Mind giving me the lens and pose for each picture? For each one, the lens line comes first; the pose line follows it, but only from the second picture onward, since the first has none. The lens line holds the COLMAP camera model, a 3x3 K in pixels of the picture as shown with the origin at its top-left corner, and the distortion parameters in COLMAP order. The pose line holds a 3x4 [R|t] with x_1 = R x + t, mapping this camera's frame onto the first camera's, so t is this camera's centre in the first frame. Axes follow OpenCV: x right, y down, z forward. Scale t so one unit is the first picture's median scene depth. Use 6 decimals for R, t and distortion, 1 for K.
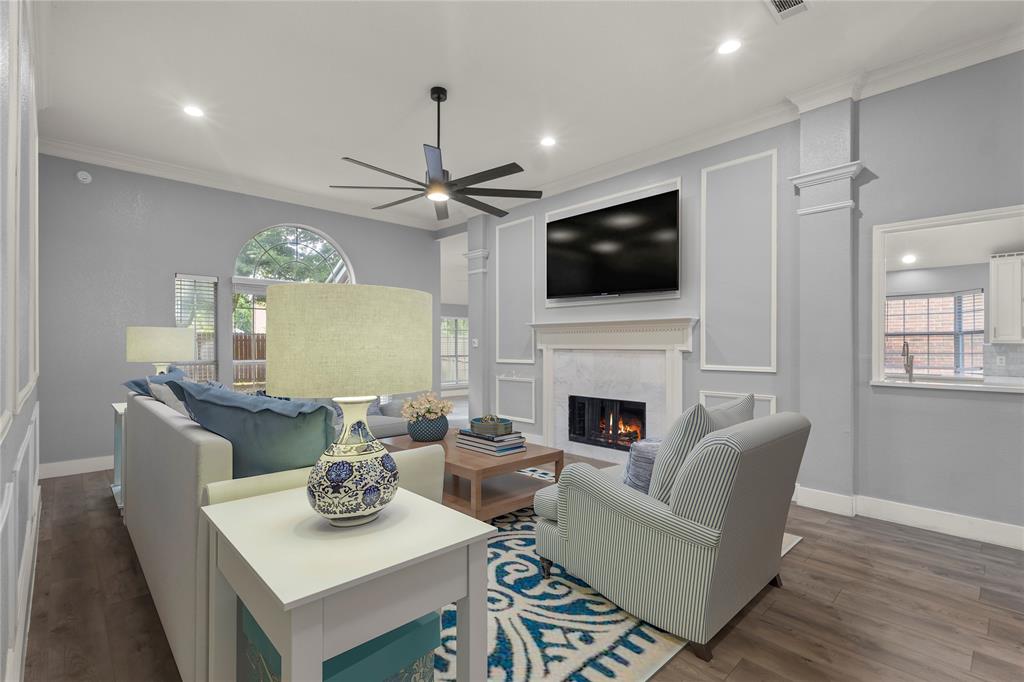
lens RADIAL K [[474.6, 0, 509.2], [0, 474.6, 343.4], [0, 0, 1]] dist [0.004764, -0.000239]
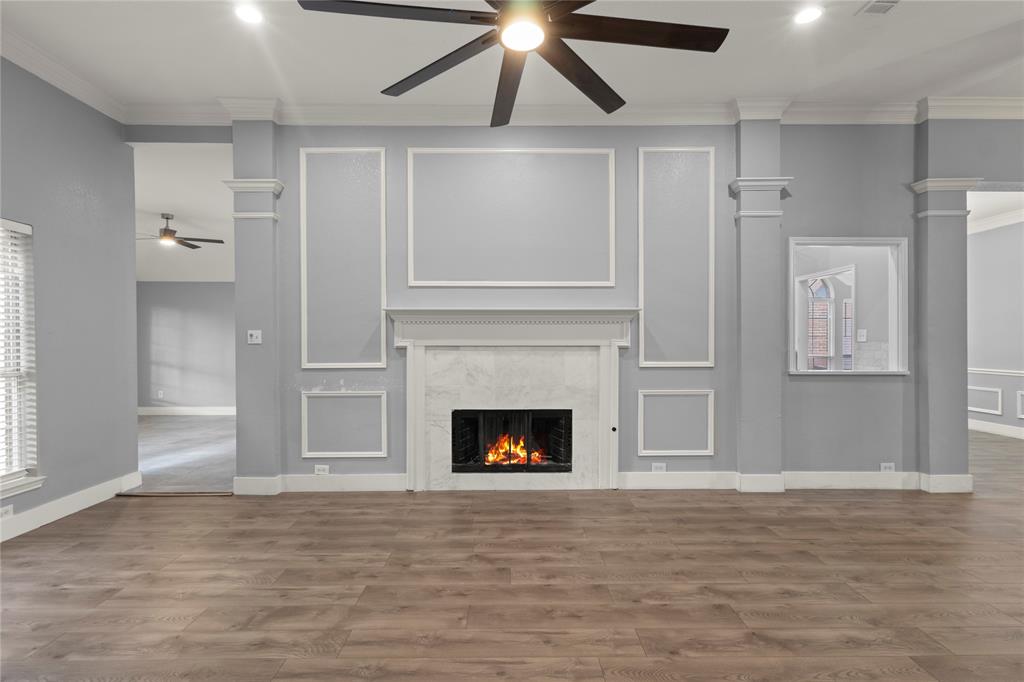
lens RADIAL K [[474.6, 0, 512.9], [0, 474.6, 343.7], [0, 0, 1]] dist [0.004764, -0.000239]
pose [[0.684981, -0.002305, 0.728557, -0.398353], [-0.000659, 0.999993, 0.003783, 0.006486], [-0.728560, -0.003071, 0.684975, 0.515879]]
